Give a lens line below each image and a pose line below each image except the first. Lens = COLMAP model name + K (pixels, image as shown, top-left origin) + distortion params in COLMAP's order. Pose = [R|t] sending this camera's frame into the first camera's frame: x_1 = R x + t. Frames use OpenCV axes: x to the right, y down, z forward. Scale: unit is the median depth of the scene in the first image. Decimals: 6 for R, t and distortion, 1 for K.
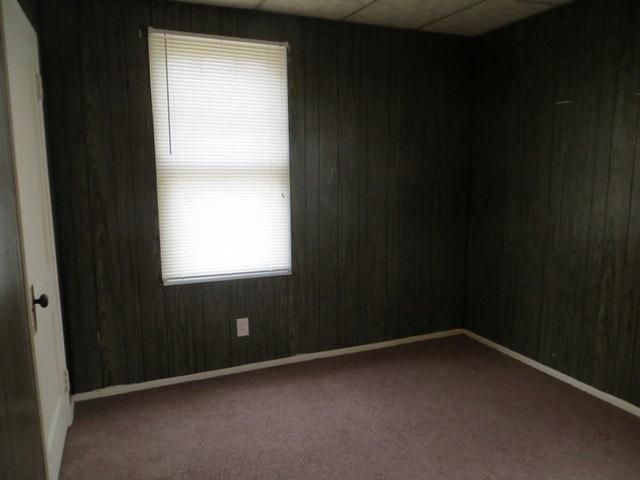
lens RADIAL K [[480.1, 0, 321.5], [0, 480.1, 237.2], [0, 0, 1]] dist [-0.008034, -0.005880]
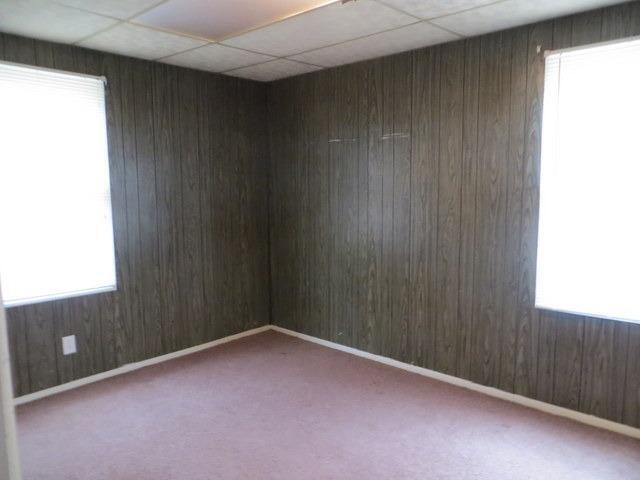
lens RADIAL K [[480.1, 0, 318.2], [0, 480.1, 241.8], [0, 0, 1]] dist [-0.008034, -0.005880]
pose [[0.913076, -0.048986, 0.404836, -0.083007], [0.061126, 0.997983, -0.017107, 0.016685], [-0.403182, 0.040366, 0.914229, -0.173092]]
